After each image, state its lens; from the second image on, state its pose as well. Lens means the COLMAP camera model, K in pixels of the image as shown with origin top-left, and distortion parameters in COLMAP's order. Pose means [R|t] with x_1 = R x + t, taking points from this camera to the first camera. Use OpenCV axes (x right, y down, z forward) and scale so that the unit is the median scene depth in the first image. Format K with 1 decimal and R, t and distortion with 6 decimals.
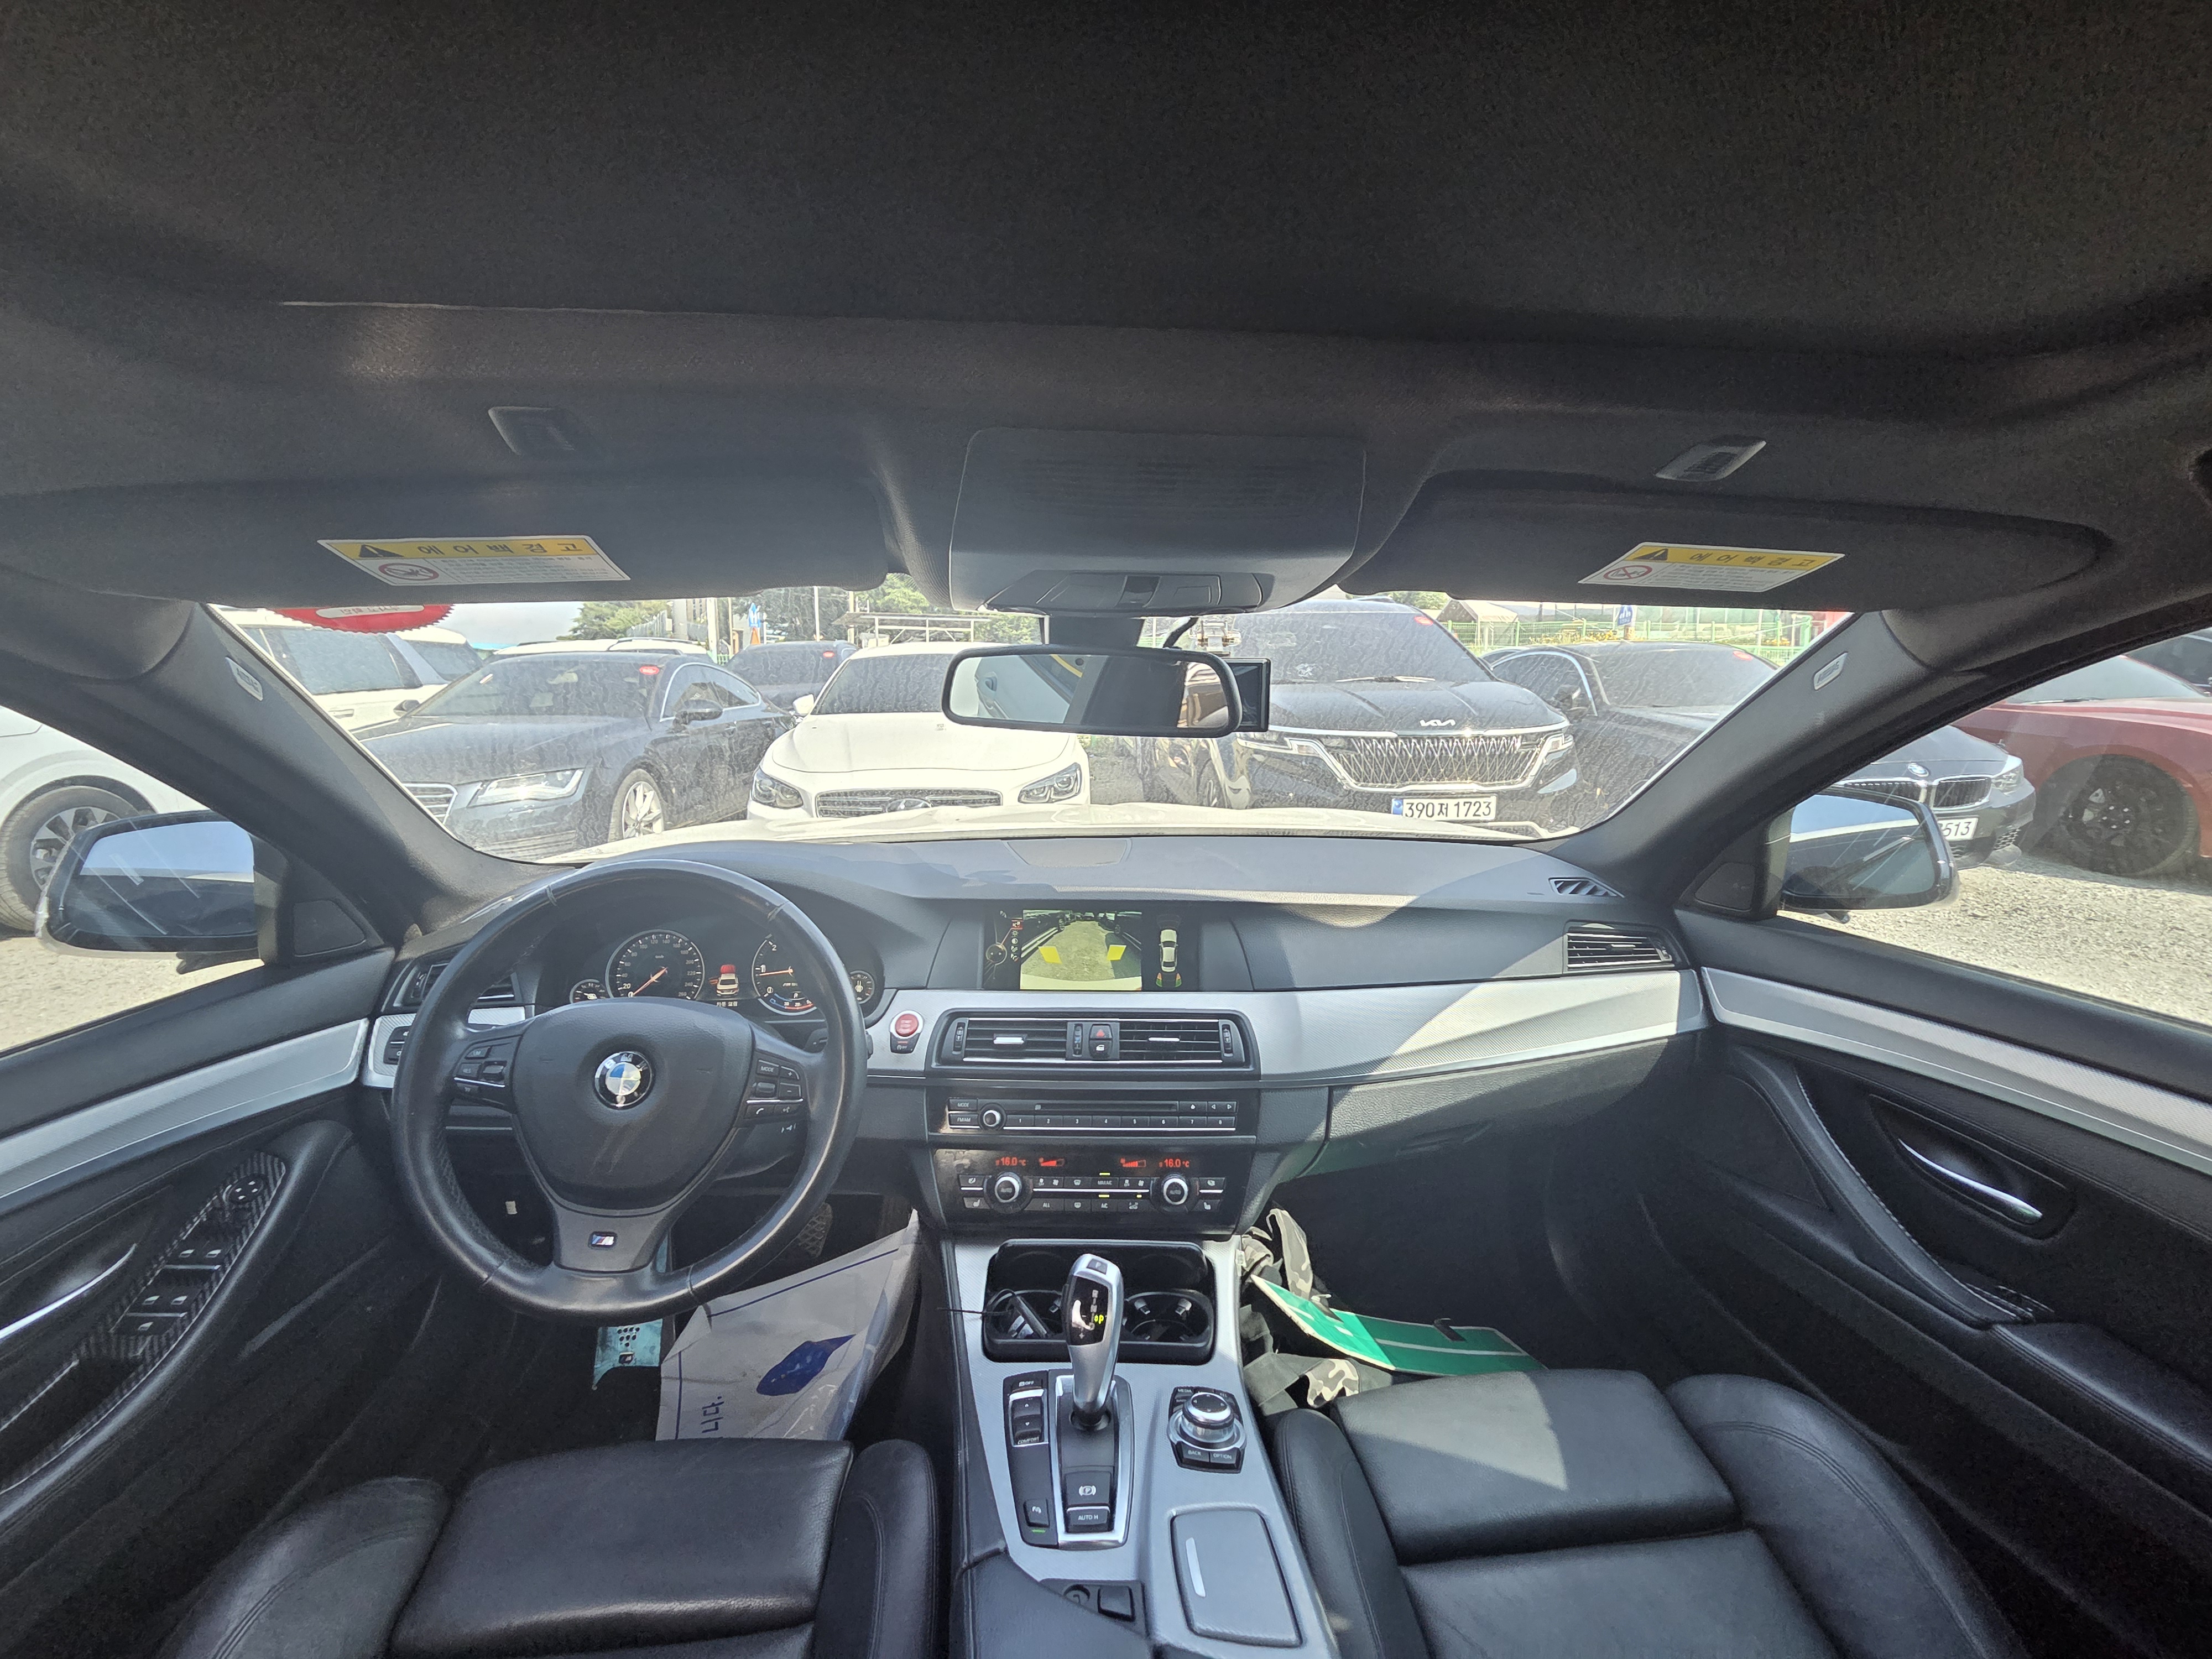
lens RADIAL K [[923.6, 0, 1113.1], [0, 923.6, 813.5], [0, 0, 1]] dist [-0.006692, 0.000874]
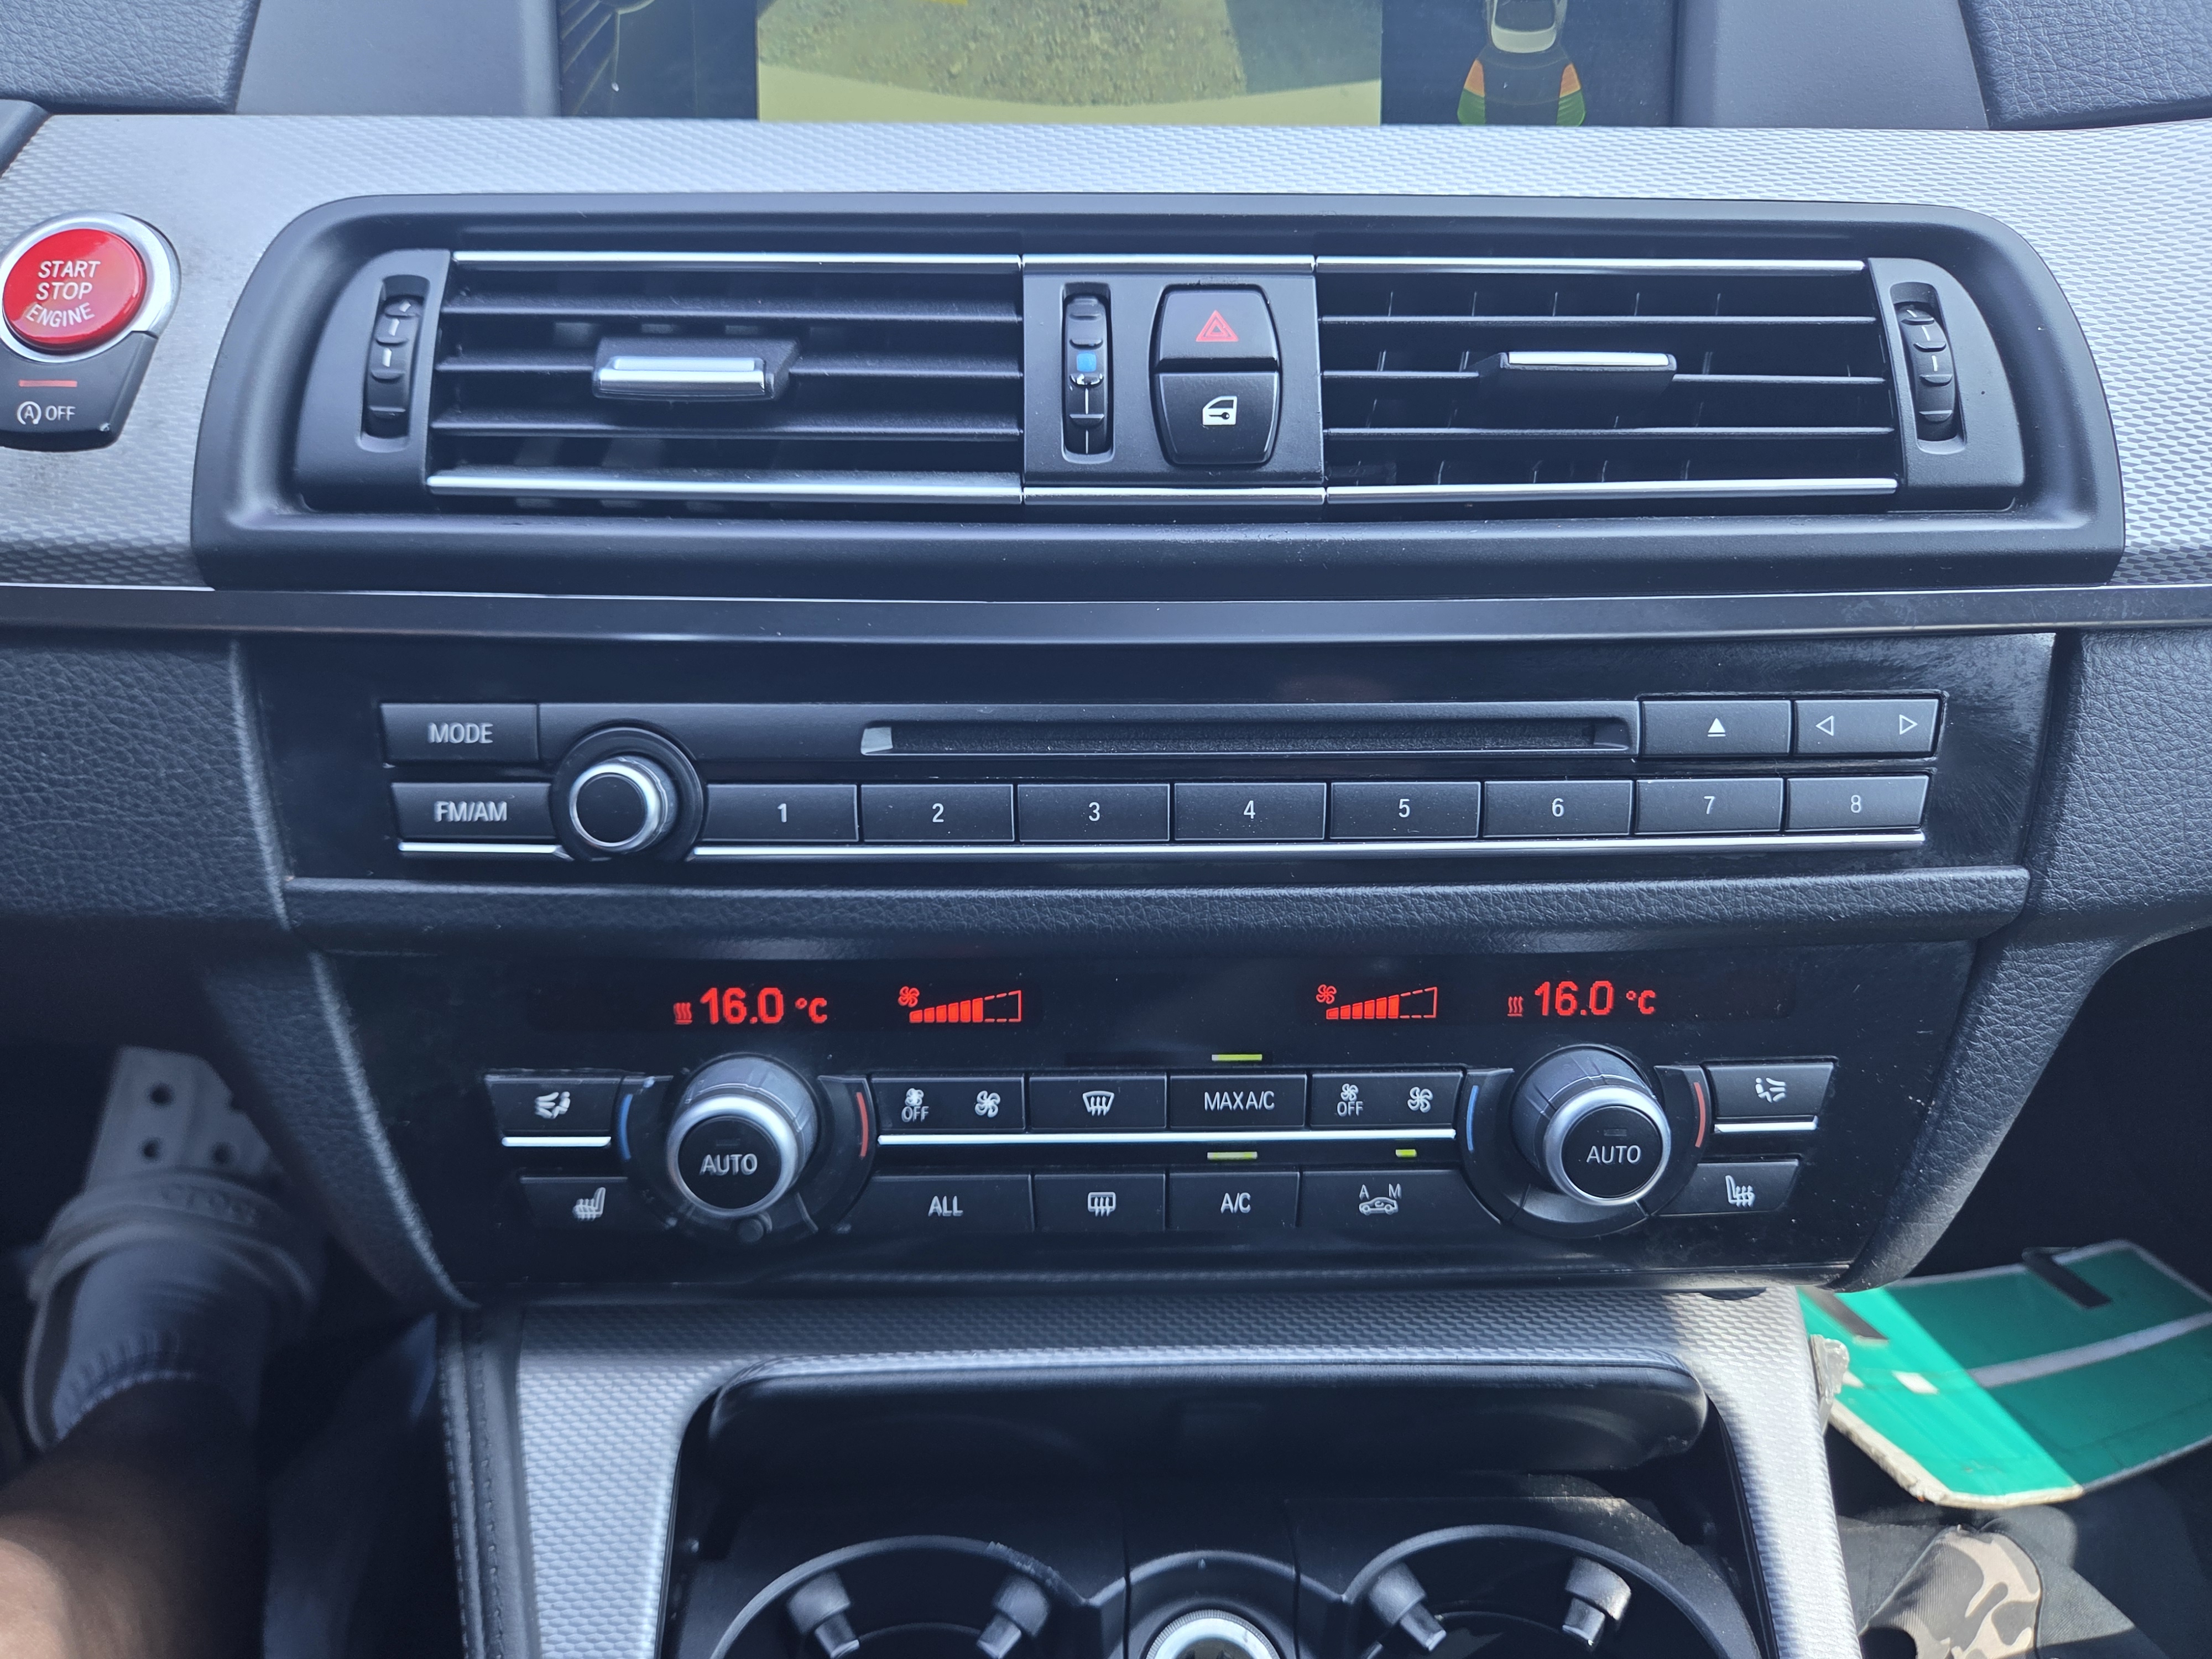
lens RADIAL K [[1515.6, 0, 1102.4], [0, 1515.6, 837.0], [0, 0, 1]] dist [0.040932, -0.041808]
pose [[0.998799, -0.015327, 0.046534, -0.051947], [-0.004713, 0.915341, 0.402651, 0.216012], [-0.048766, -0.402387, 0.914170, 0.720057]]
